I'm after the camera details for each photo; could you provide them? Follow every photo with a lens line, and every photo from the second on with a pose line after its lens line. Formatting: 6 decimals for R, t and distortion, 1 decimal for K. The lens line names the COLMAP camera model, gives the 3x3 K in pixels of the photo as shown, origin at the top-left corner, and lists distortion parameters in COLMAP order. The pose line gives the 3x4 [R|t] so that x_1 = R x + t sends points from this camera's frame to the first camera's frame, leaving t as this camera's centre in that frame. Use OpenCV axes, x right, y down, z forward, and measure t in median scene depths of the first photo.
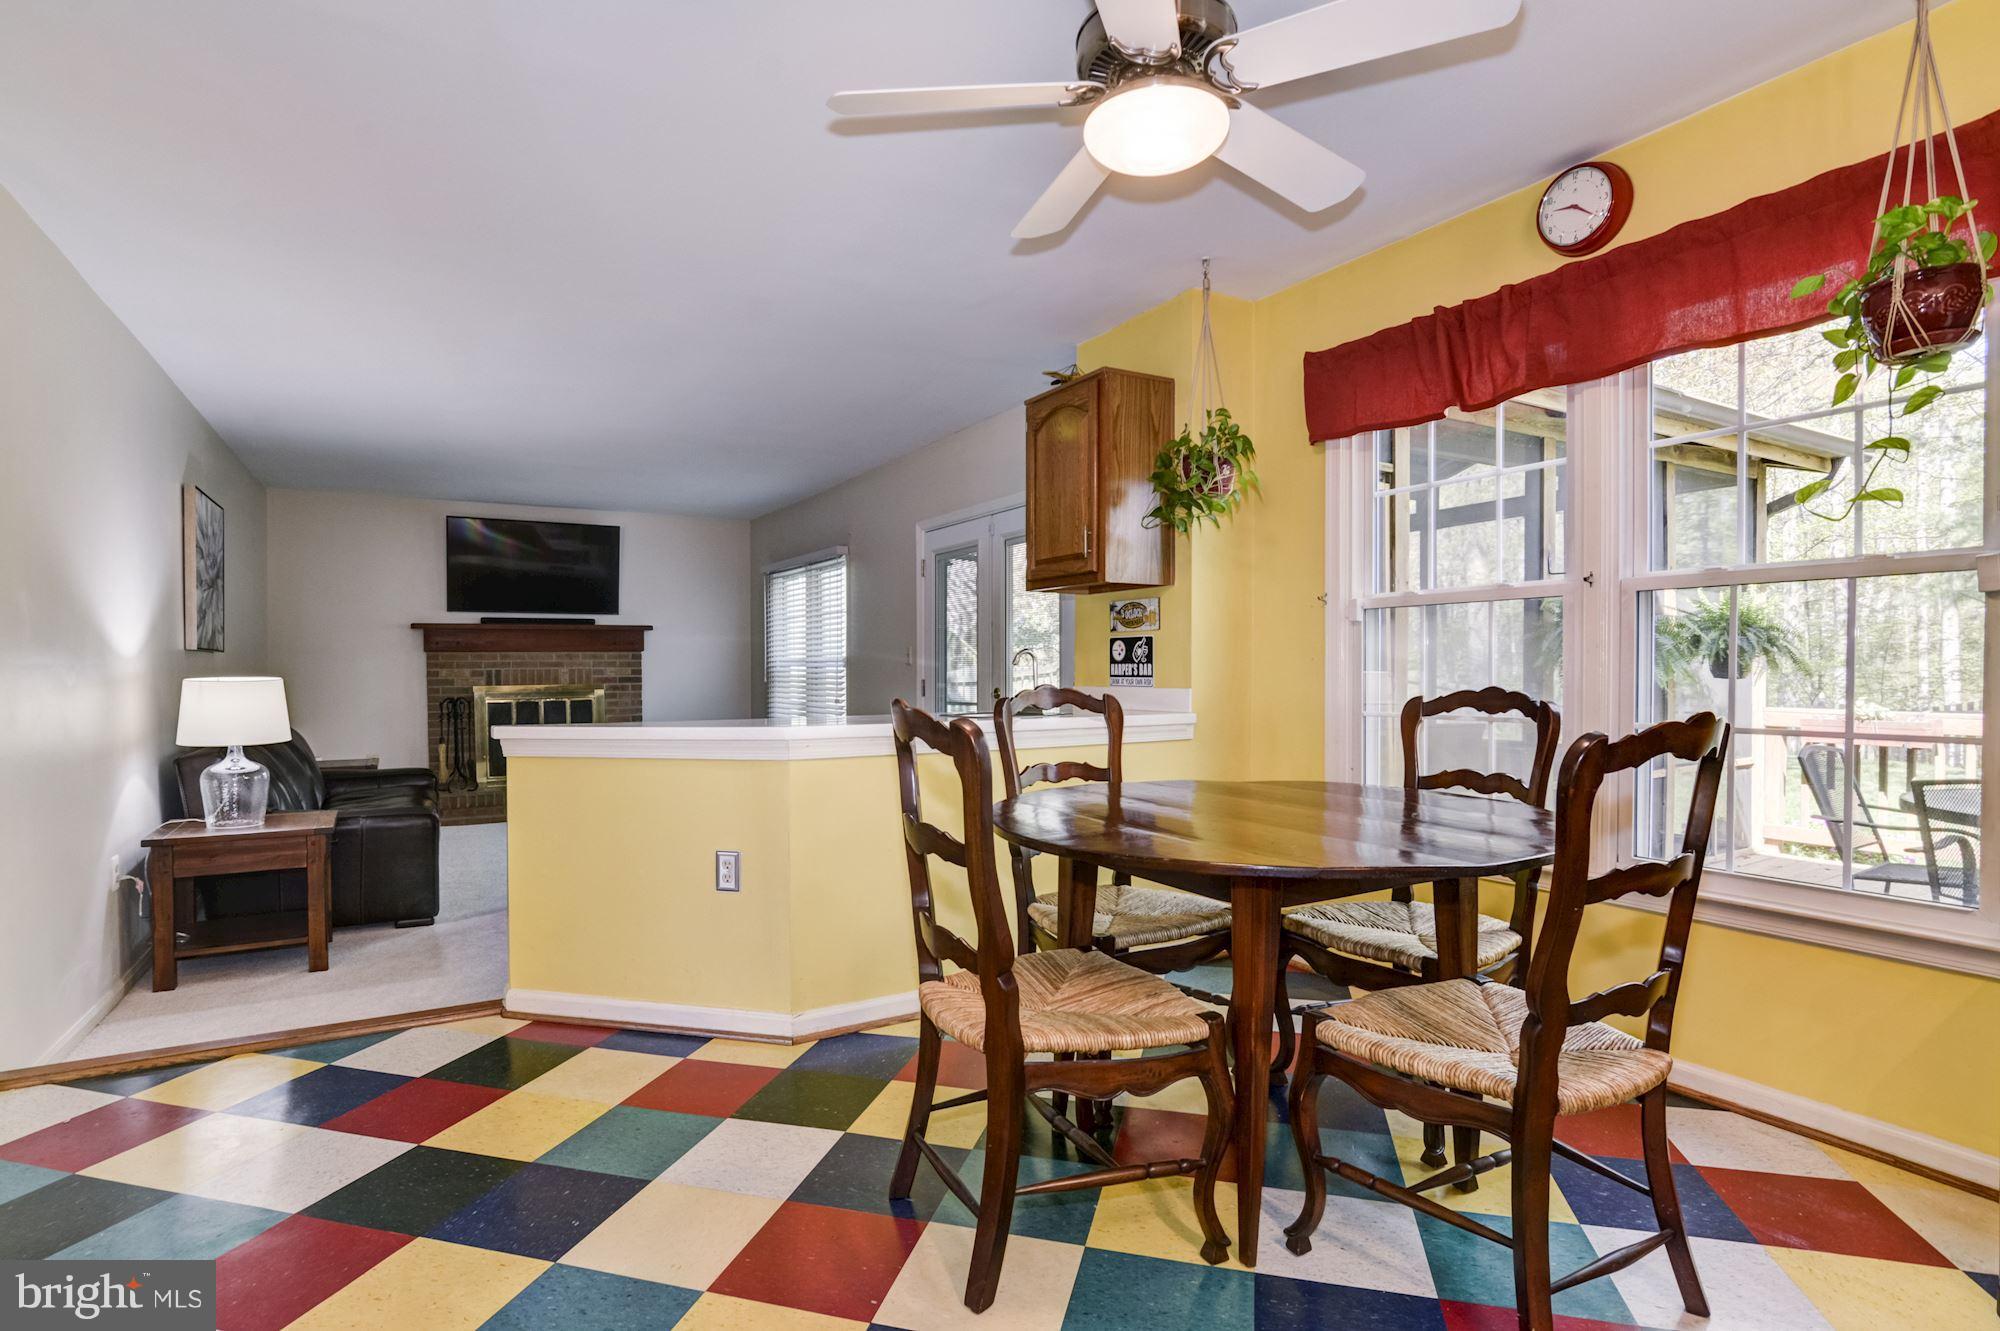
lens RADIAL K [[987.3, 0, 986.3], [0, 987.3, 696.9], [0, 0, 1]] dist [-0.015551, 0.001179]
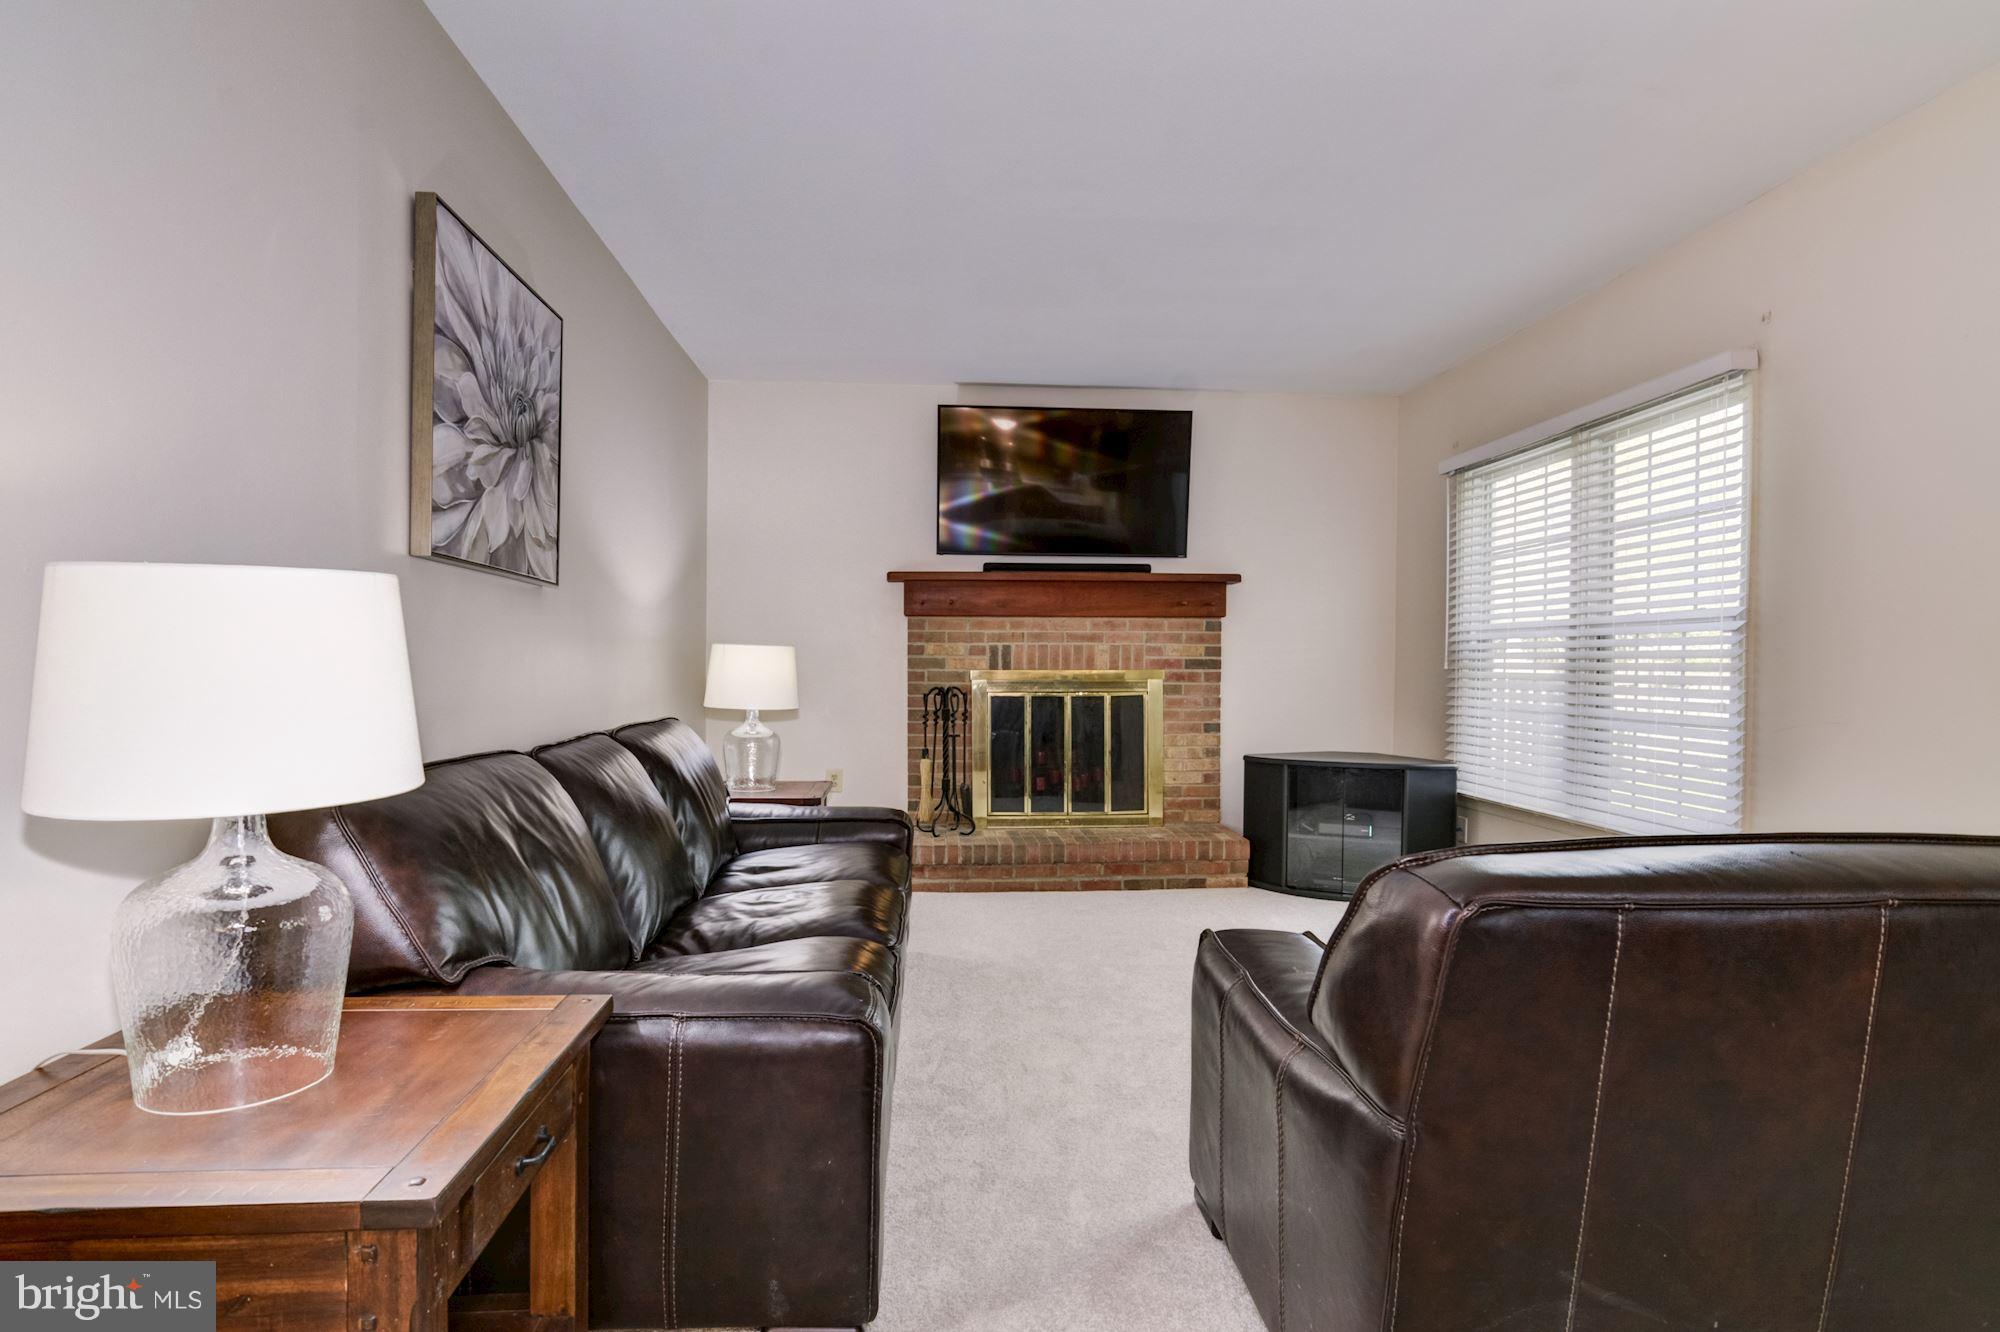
lens RADIAL K [[987.3, 0, 998.9], [0, 987.3, 672.2], [0, 0, 1]] dist [-0.015551, 0.001179]
pose [[0.909611, 0.009674, -0.415349, -0.234502], [-0.023769, 0.999303, -0.028780, 0.008411], [0.414781, 0.036052, 0.909207, 0.416060]]
